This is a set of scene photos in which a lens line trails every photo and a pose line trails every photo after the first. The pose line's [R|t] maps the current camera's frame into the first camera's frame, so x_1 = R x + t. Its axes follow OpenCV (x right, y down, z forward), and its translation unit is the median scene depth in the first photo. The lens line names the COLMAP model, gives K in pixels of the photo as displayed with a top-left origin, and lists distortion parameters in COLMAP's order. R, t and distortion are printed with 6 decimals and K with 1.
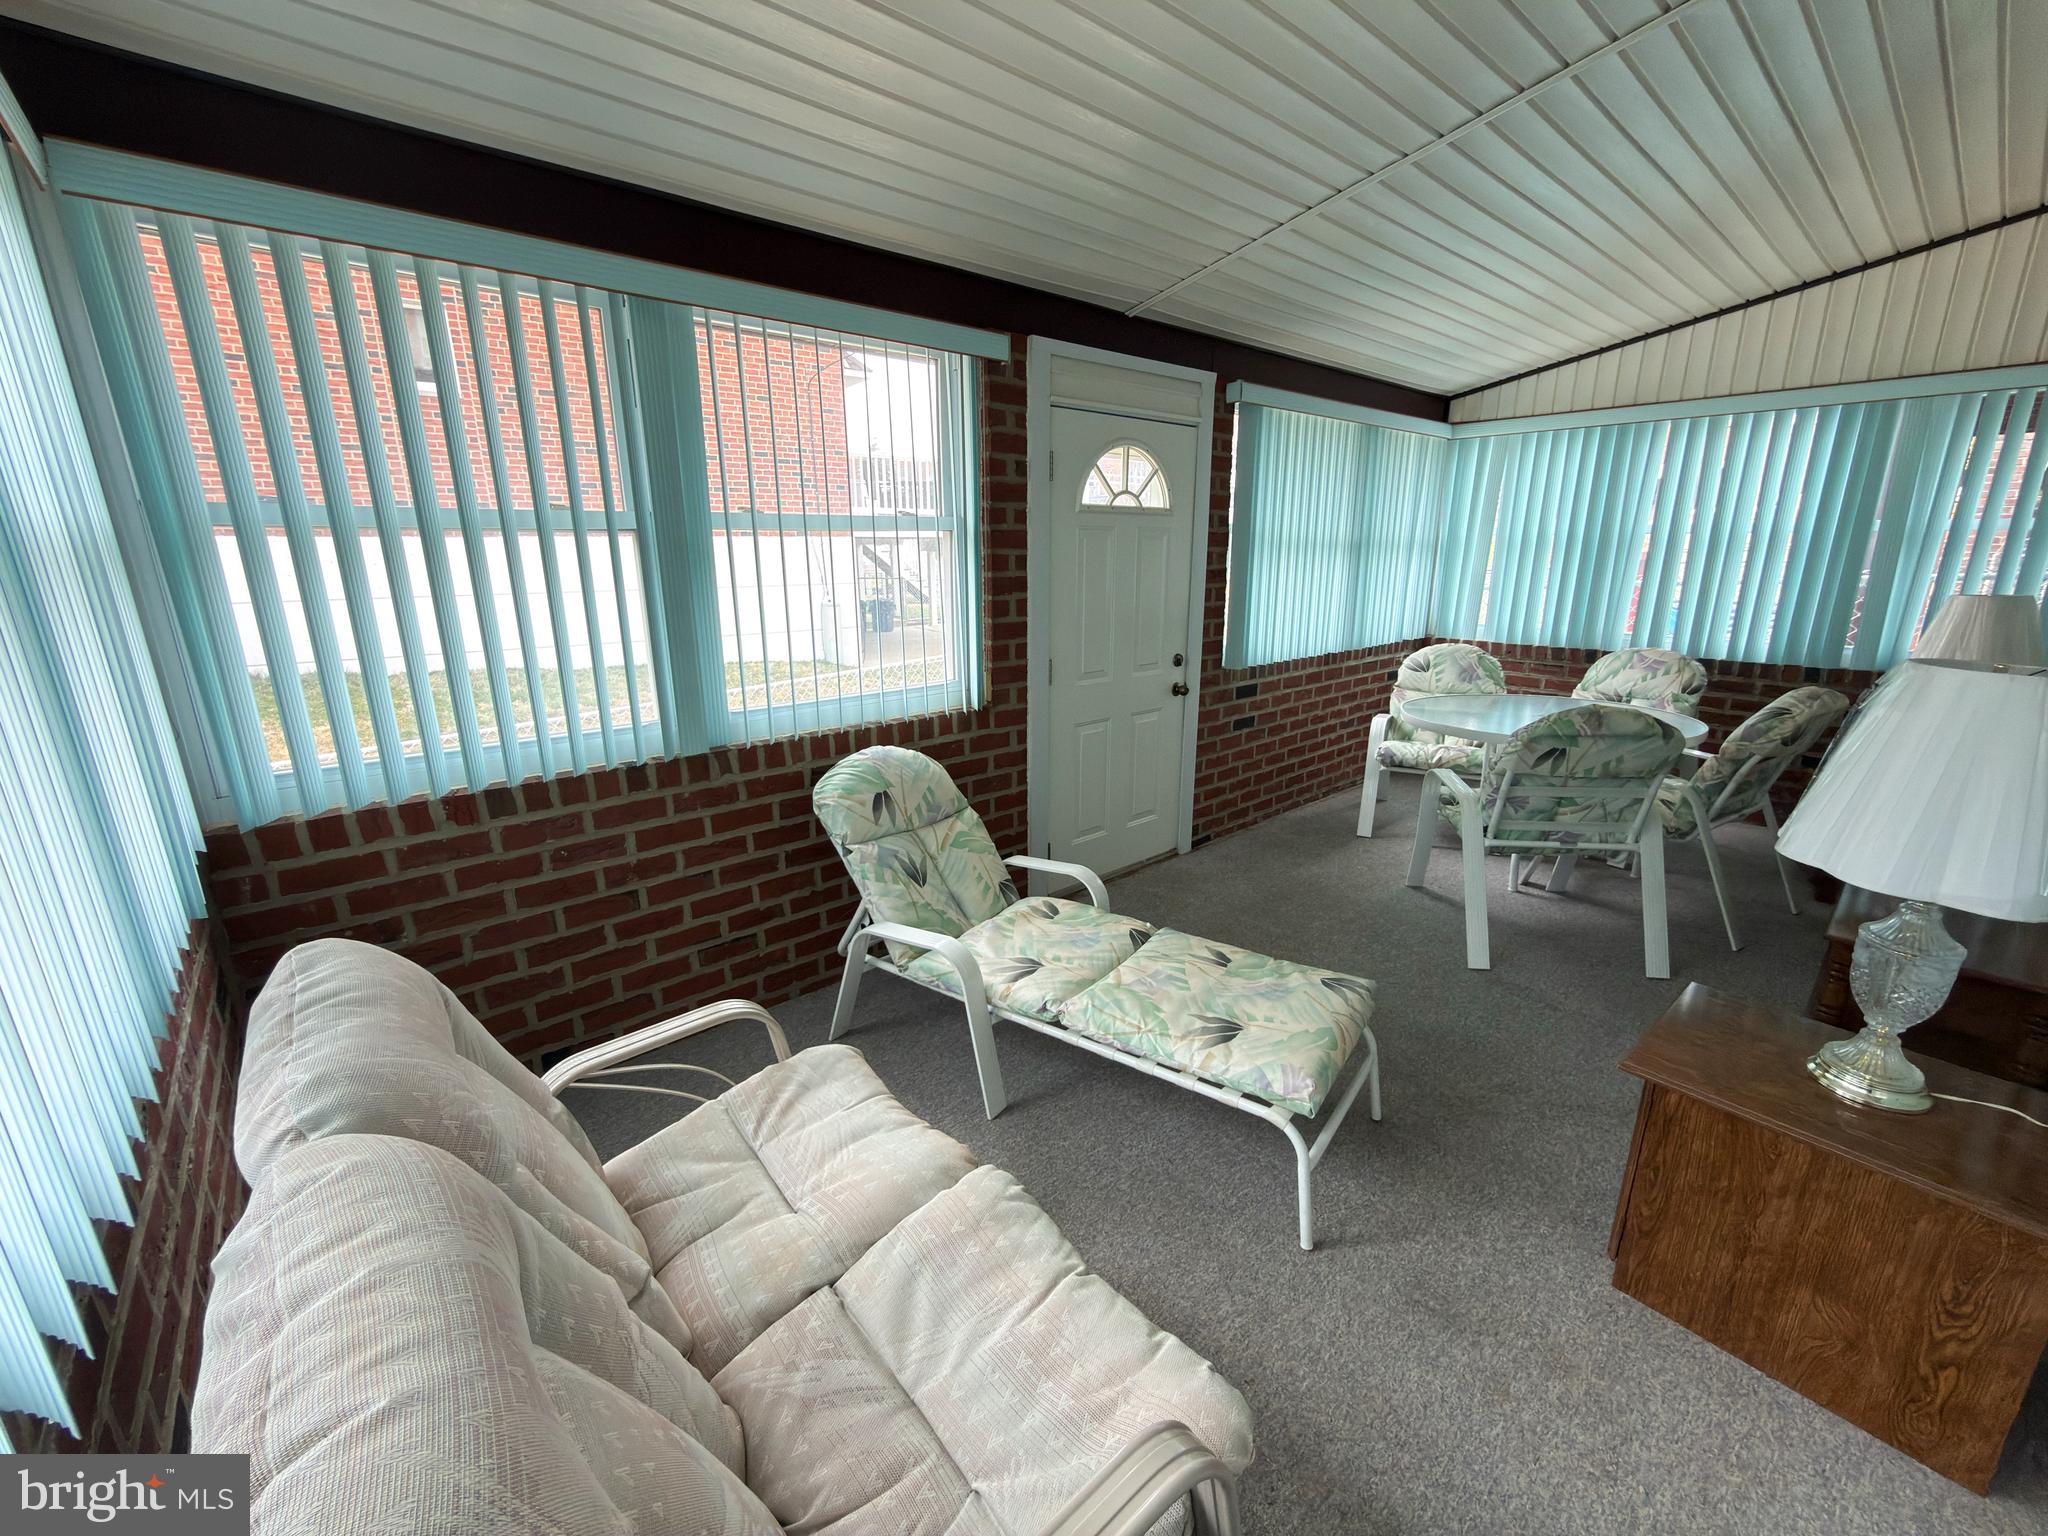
lens RADIAL K [[821.8, 0, 1024.6], [0, 821.8, 766.4], [0, 0, 1]] dist [-0.000767, -0.000019]
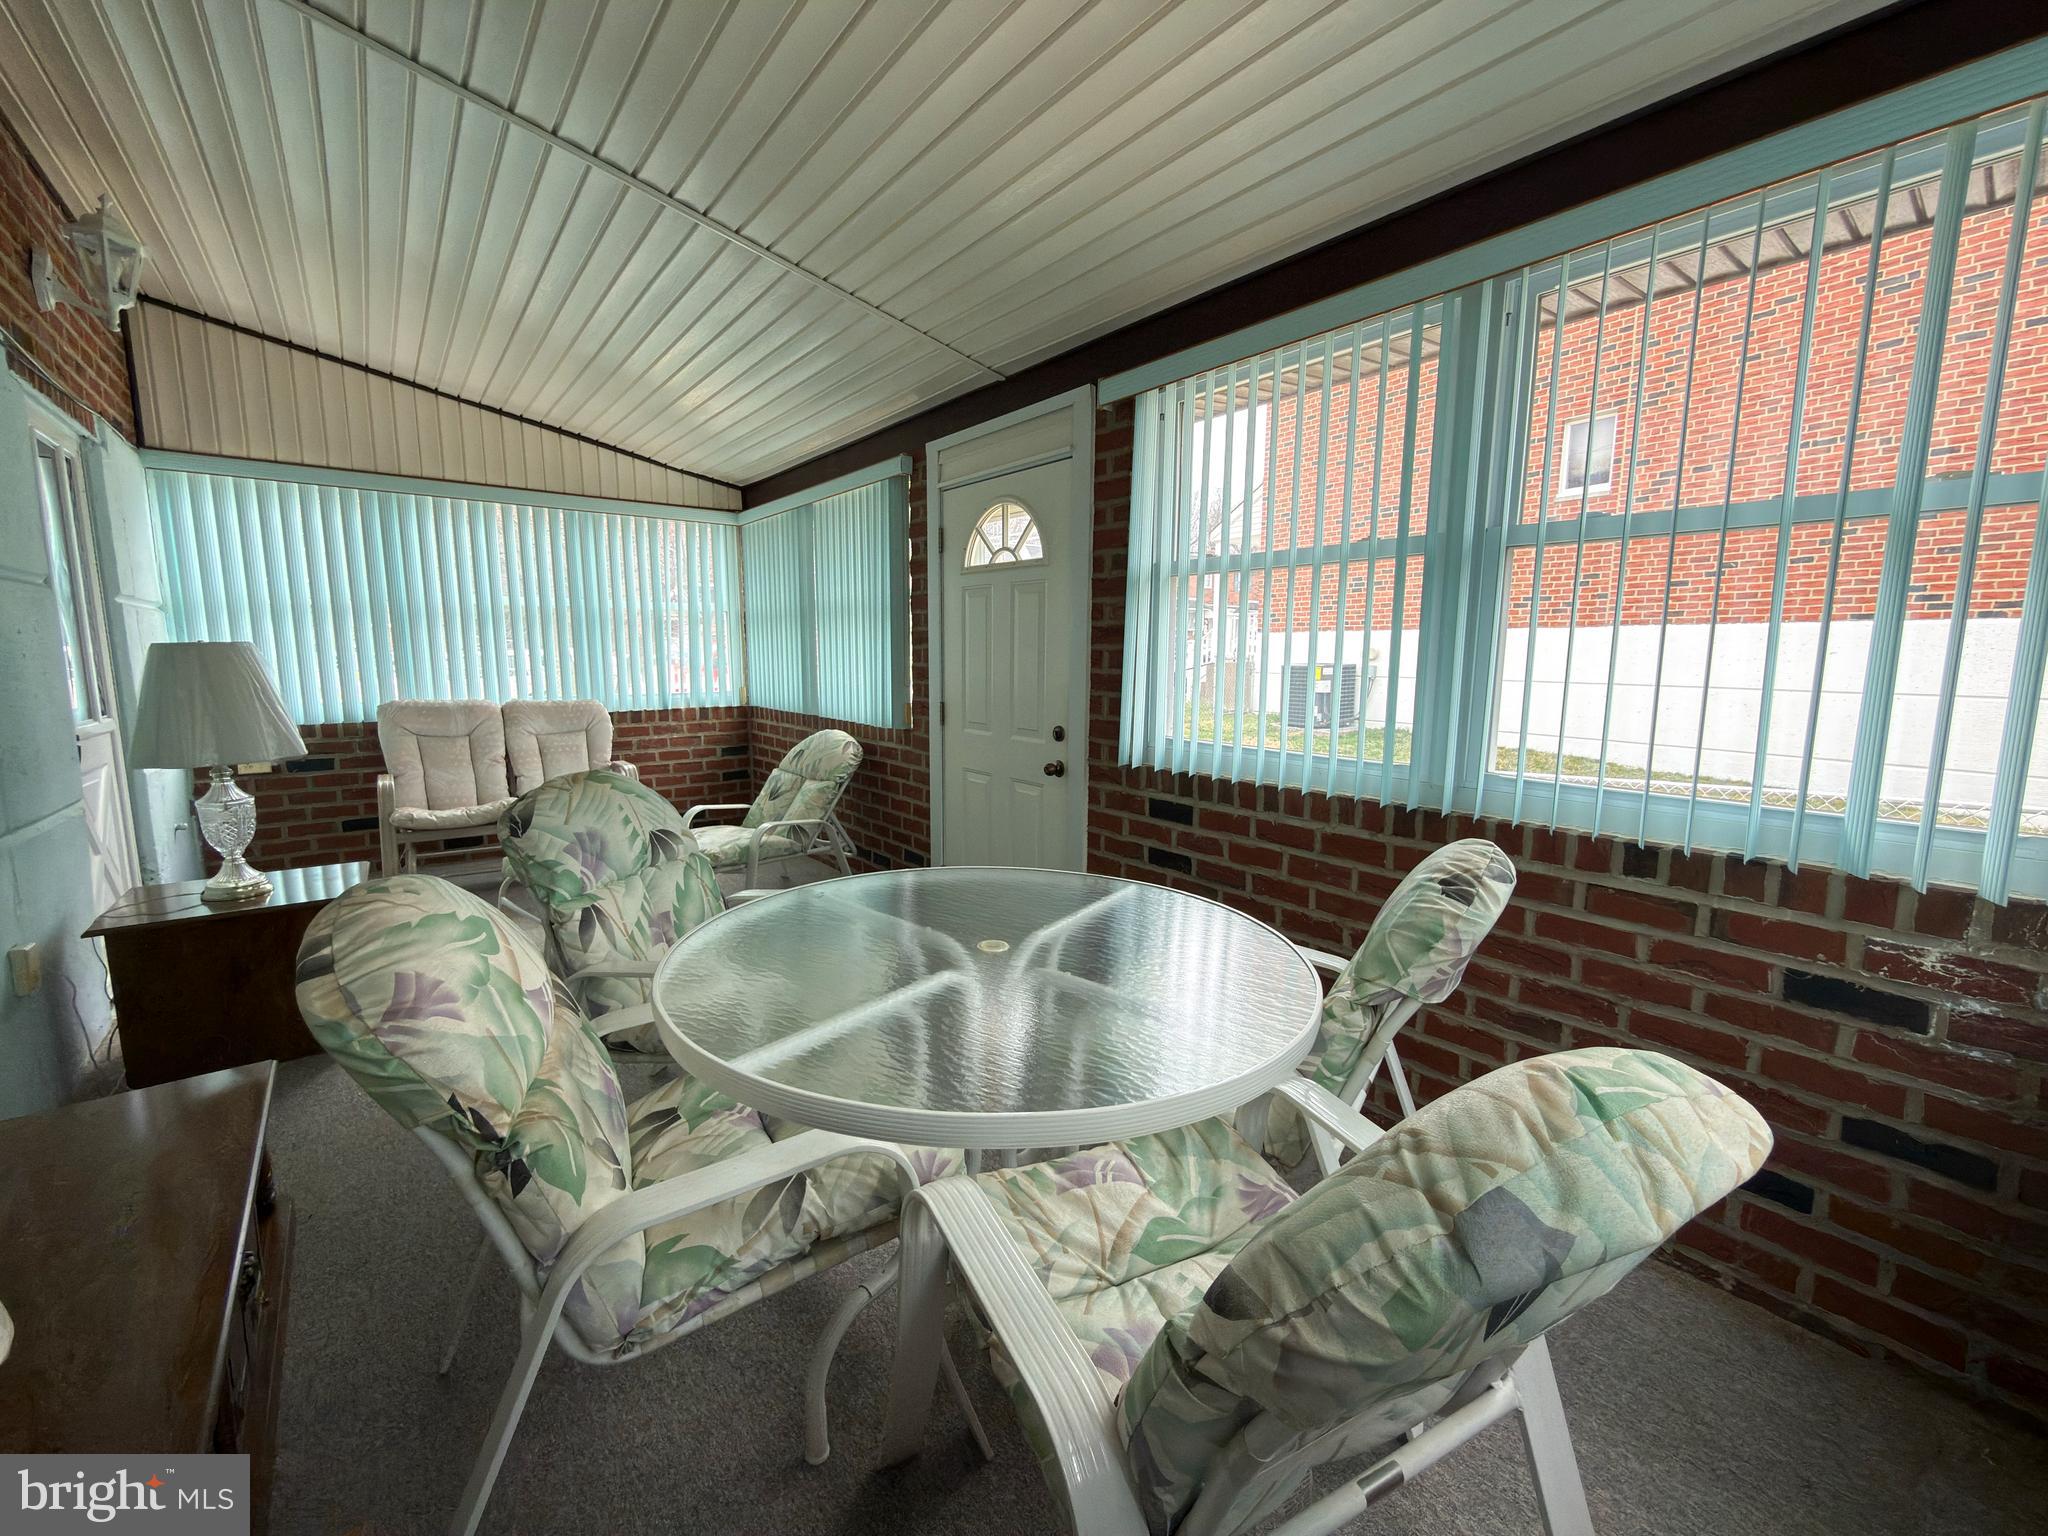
lens RADIAL K [[821.8, 0, 1009.3], [0, 821.8, 762.8], [0, 0, 1]] dist [-0.000767, -0.000019]
pose [[-0.059768, 0.142660, -0.987966, 1.140385], [-0.263328, 0.952423, 0.153458, -0.242124], [0.962853, 0.269331, -0.019358, 1.095706]]
